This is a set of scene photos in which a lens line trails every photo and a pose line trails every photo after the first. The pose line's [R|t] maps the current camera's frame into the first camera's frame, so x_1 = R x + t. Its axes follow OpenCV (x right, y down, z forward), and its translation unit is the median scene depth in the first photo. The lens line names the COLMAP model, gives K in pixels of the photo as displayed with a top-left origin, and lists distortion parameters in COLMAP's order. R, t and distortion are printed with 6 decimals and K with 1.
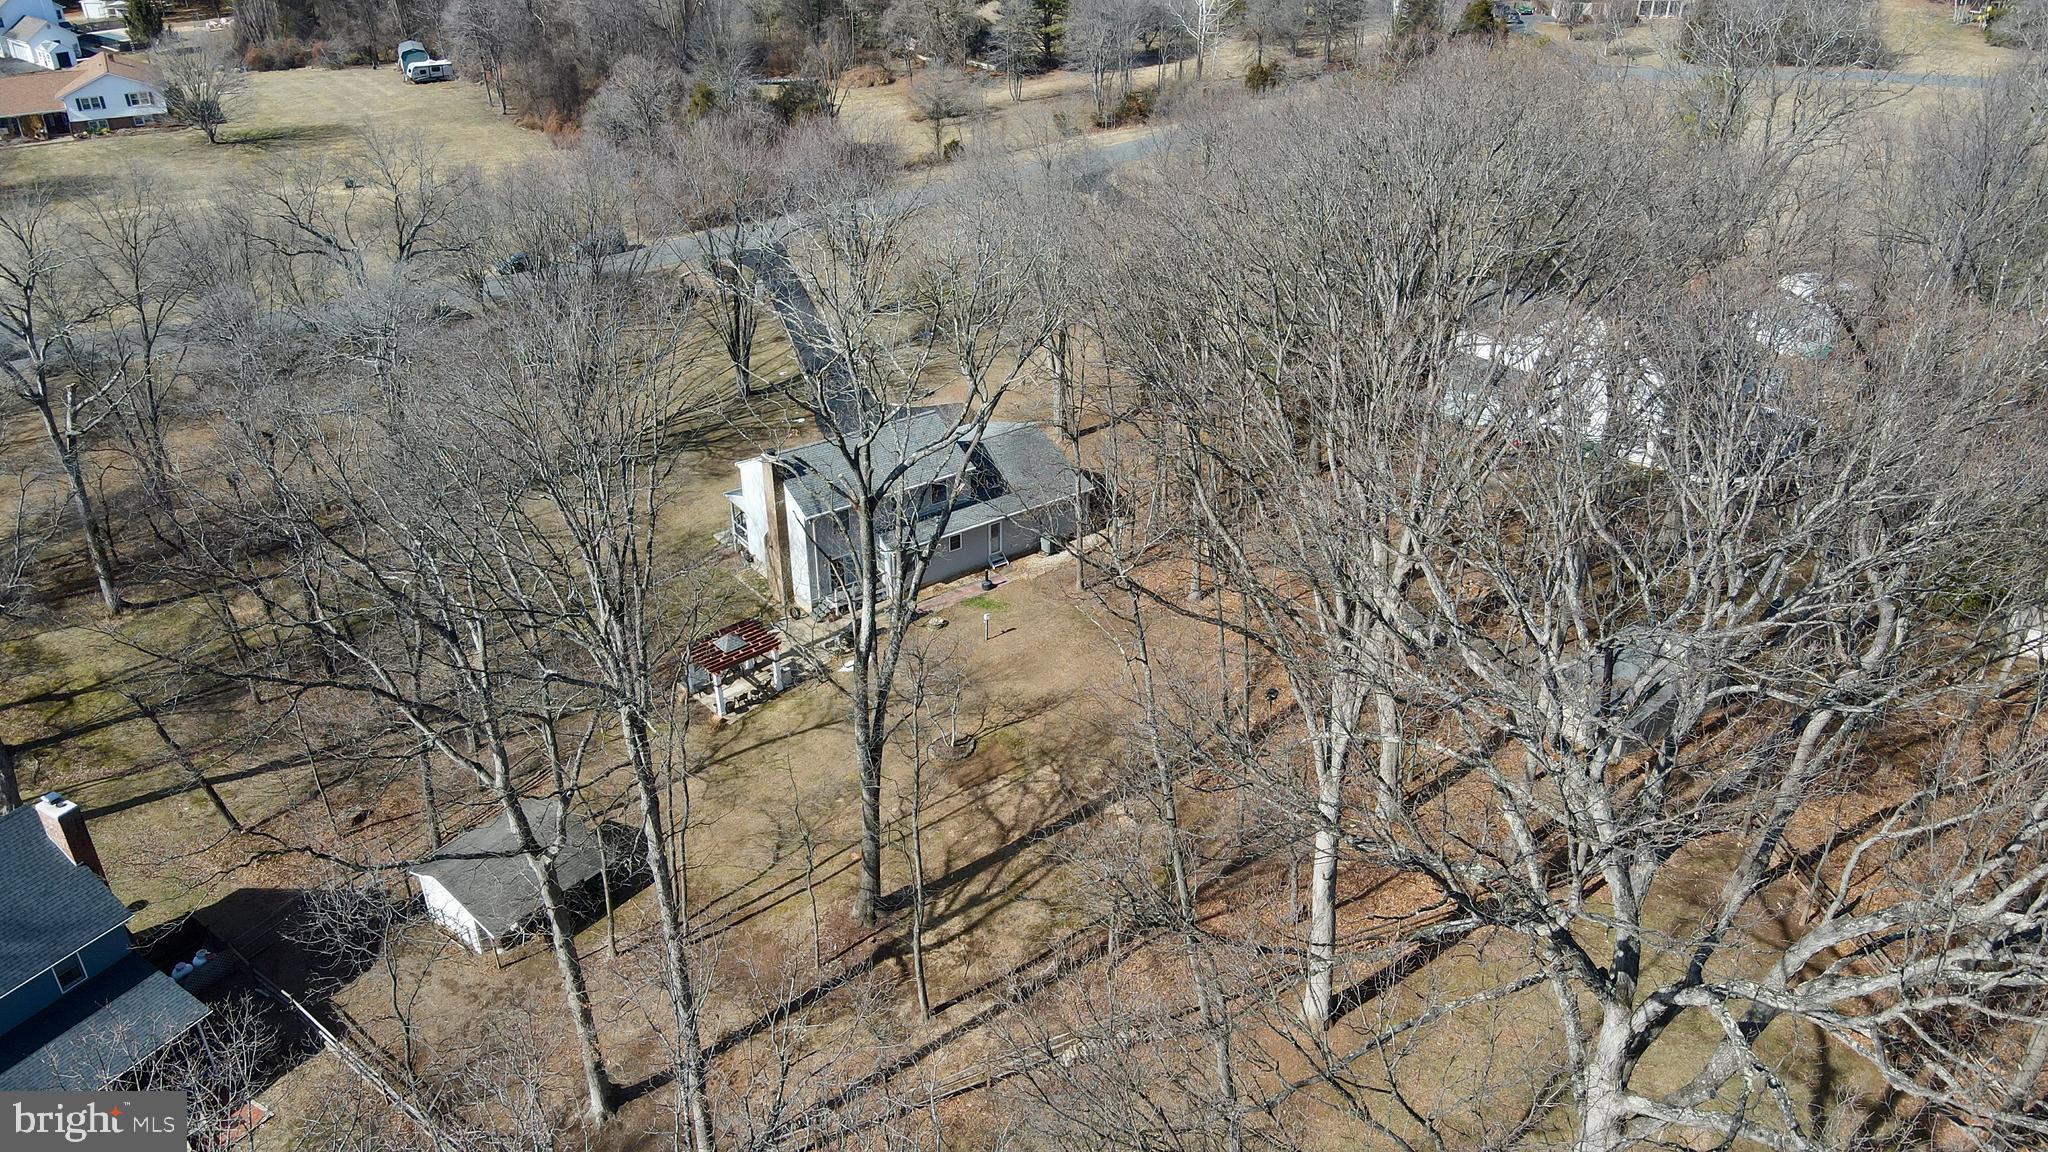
lens RADIAL K [[1518.1, 0, 1028.8], [0, 1518.1, 574.8], [0, 0, 1]] dist [-0.007072, 0.042645]
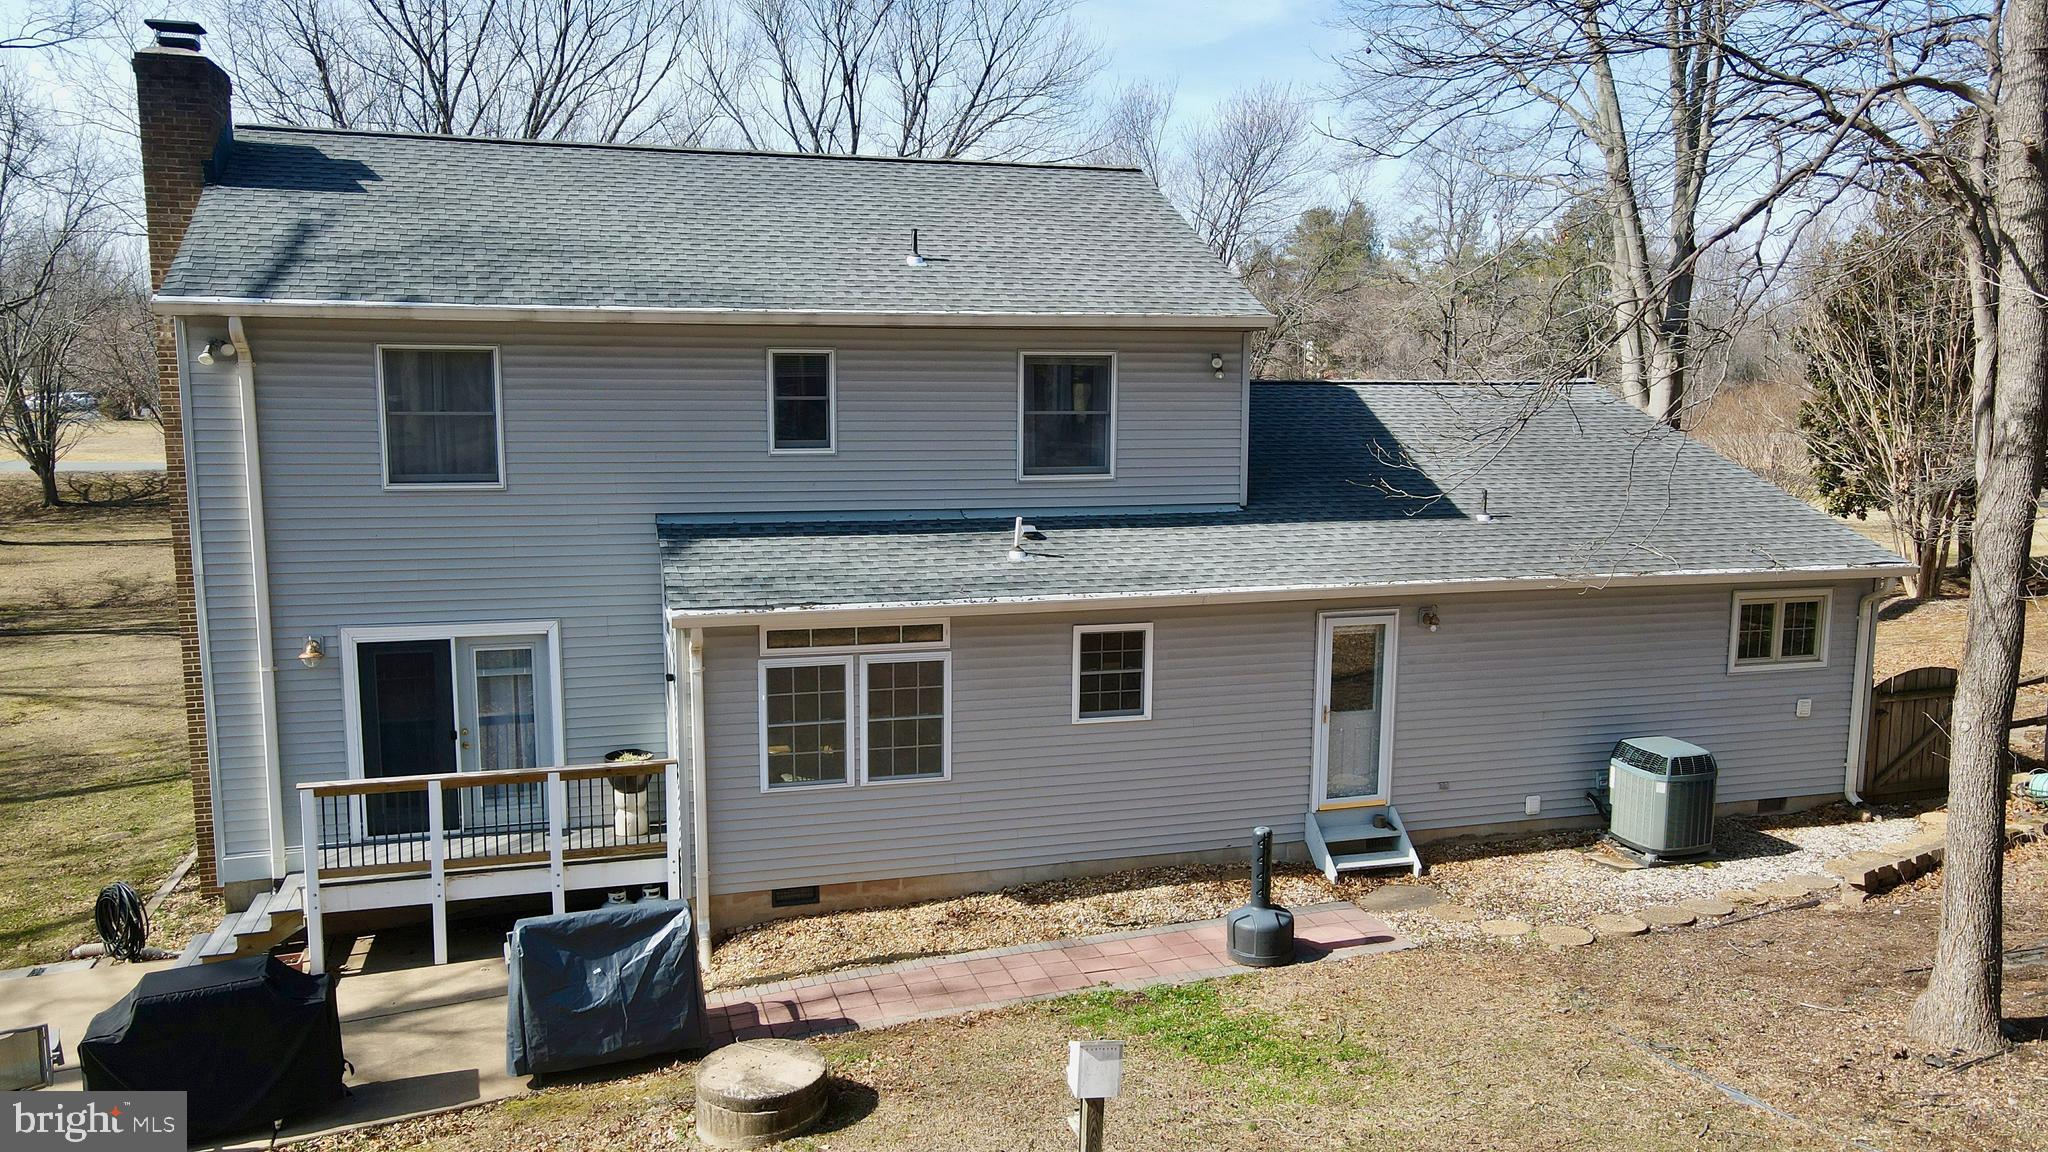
lens RADIAL K [[1518.1, 0, 1014.0], [0, 1518.1, 608.6], [0, 0, 1]] dist [-0.007072, 0.042645]
pose [[0.943081, 0.048620, -0.328989, -0.000738], [-0.161013, 0.932334, -0.323773, 0.030665], [0.290985, 0.358315, 0.887095, 0.833019]]
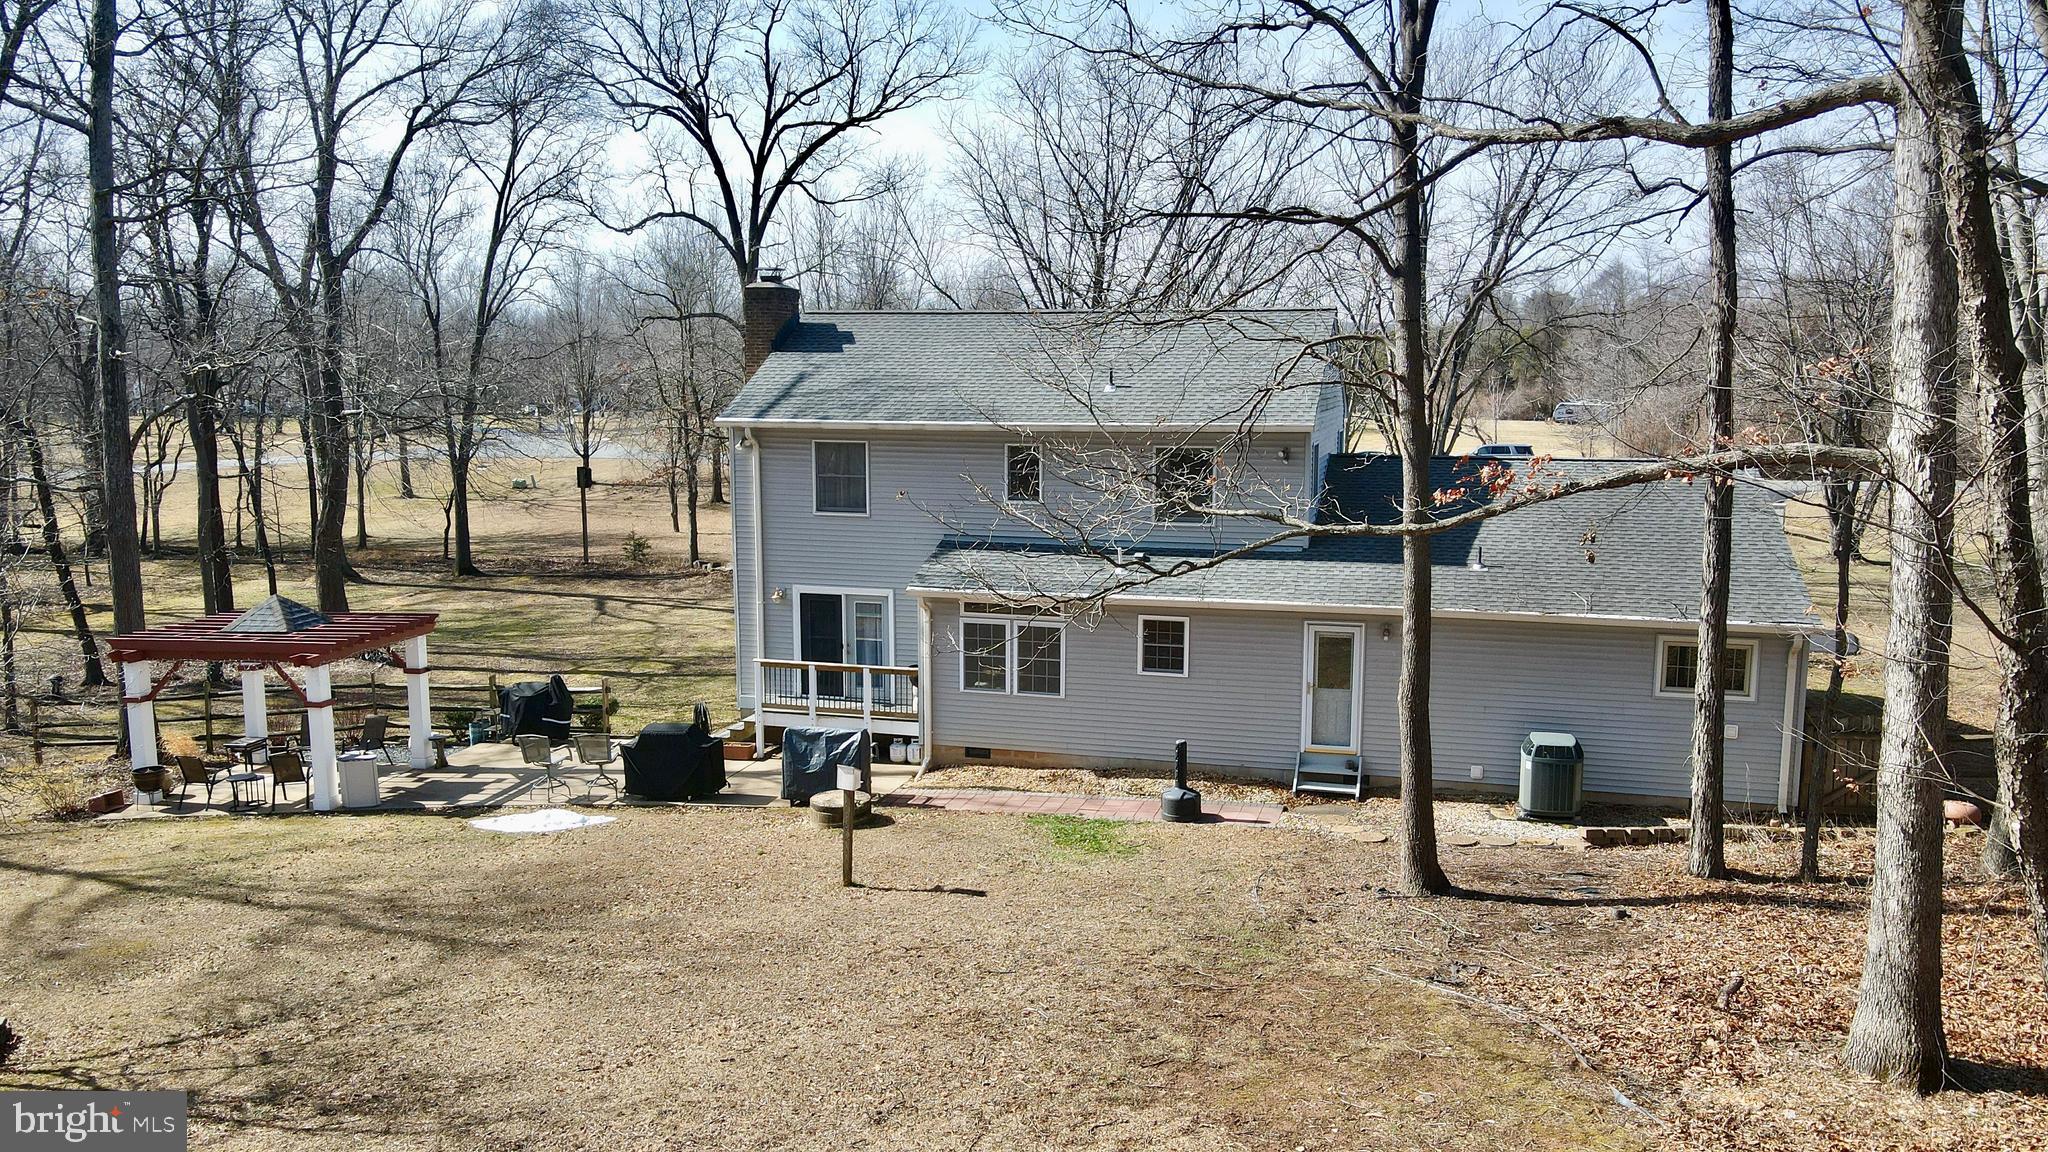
lens RADIAL K [[1518.1, 0, 1035.2], [0, 1518.1, 610.2], [0, 0, 1]] dist [-0.007072, 0.042645]
pose [[0.623230, 0.116665, -0.773288, 0.160816], [-0.380448, 0.909144, -0.169459, 0.030752], [0.683260, 0.399807, 0.610991, 0.799316]]
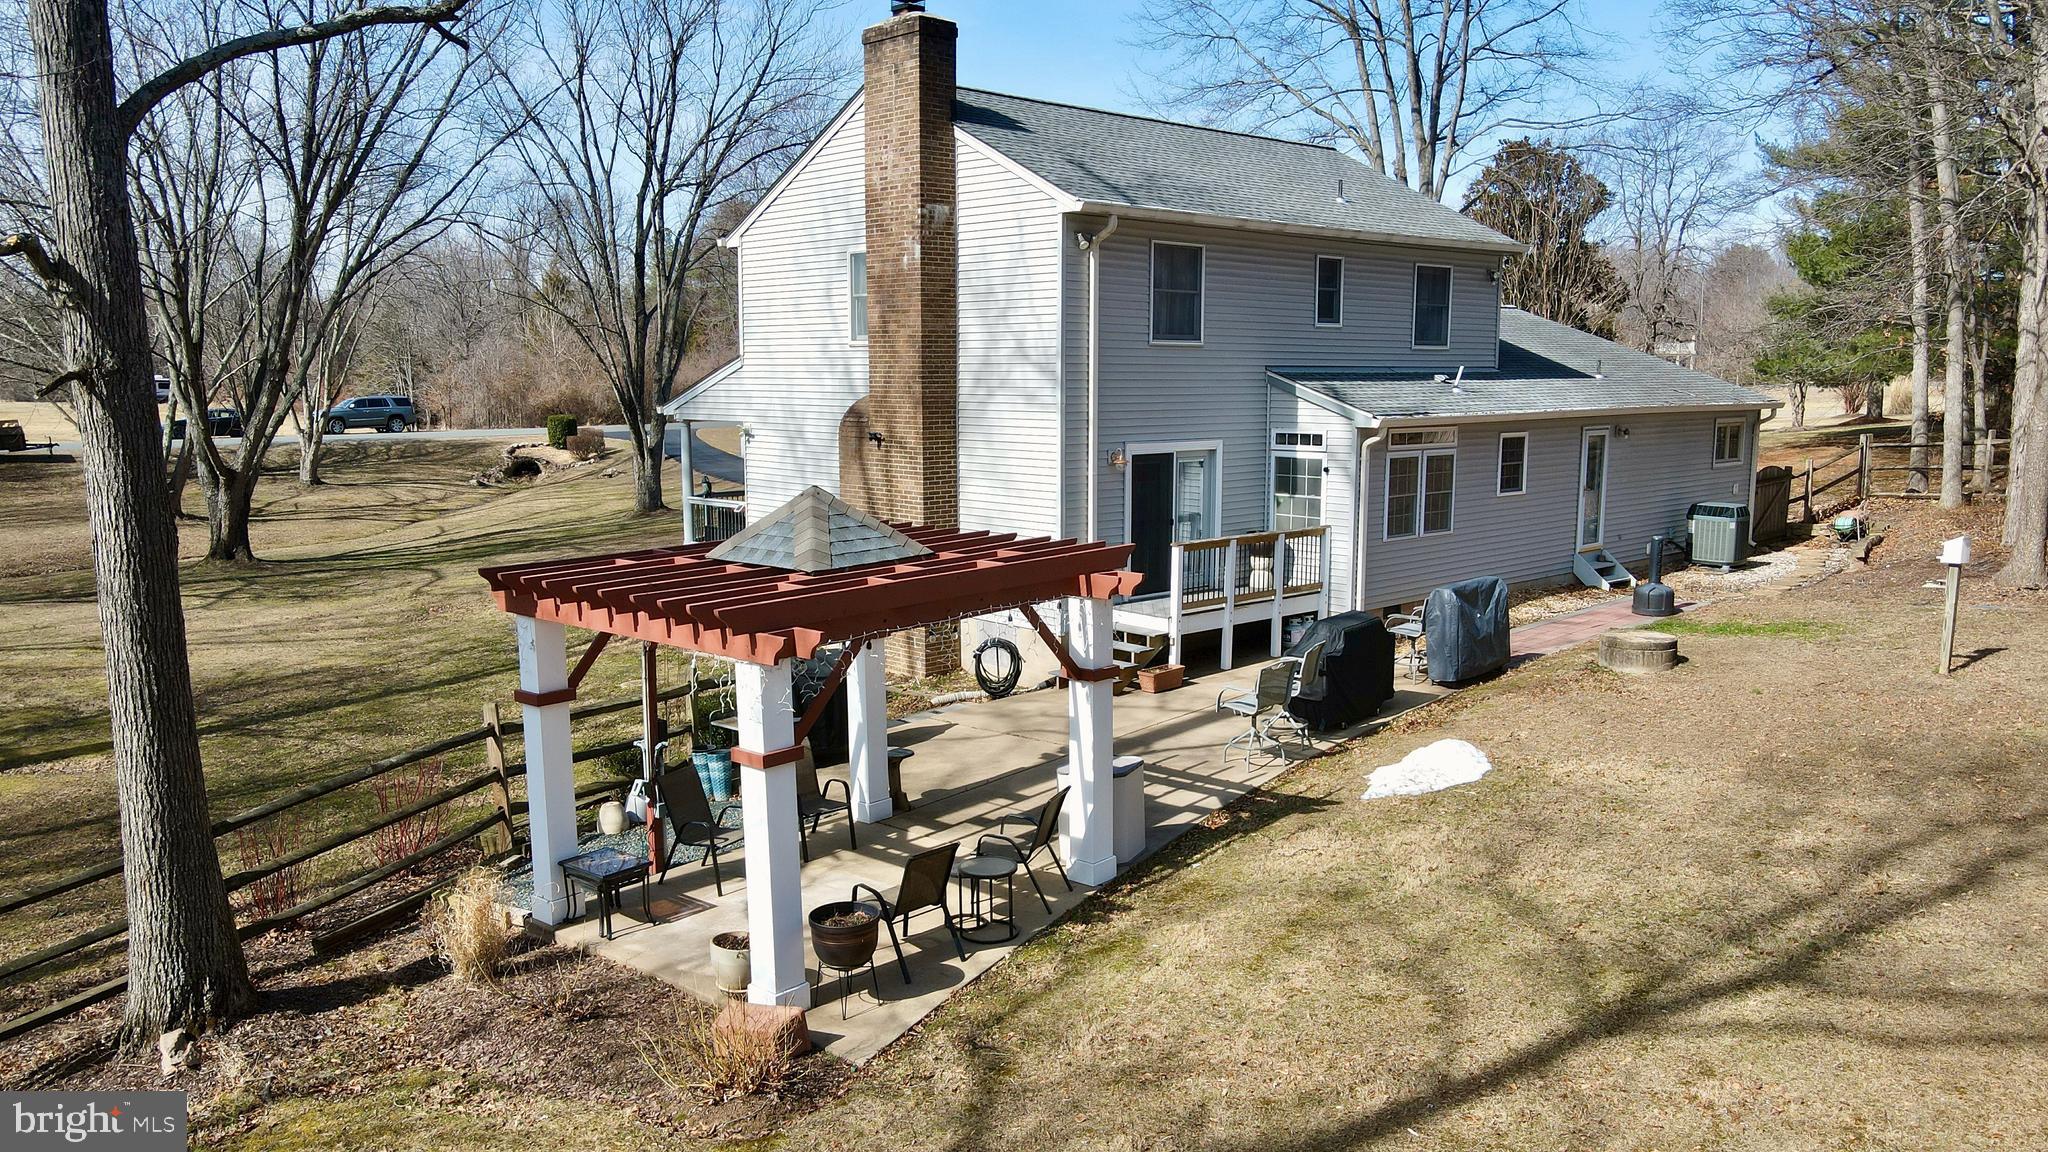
lens RADIAL K [[1518.1, 0, 1025.5], [0, 1518.1, 592.5], [0, 0, 1]] dist [-0.007072, 0.042645]
pose [[0.992463, -0.026529, 0.119640, -0.171771], [0.067494, 0.933201, -0.352959, 0.093769], [-0.102285, 0.358374, 0.927958, 0.753197]]
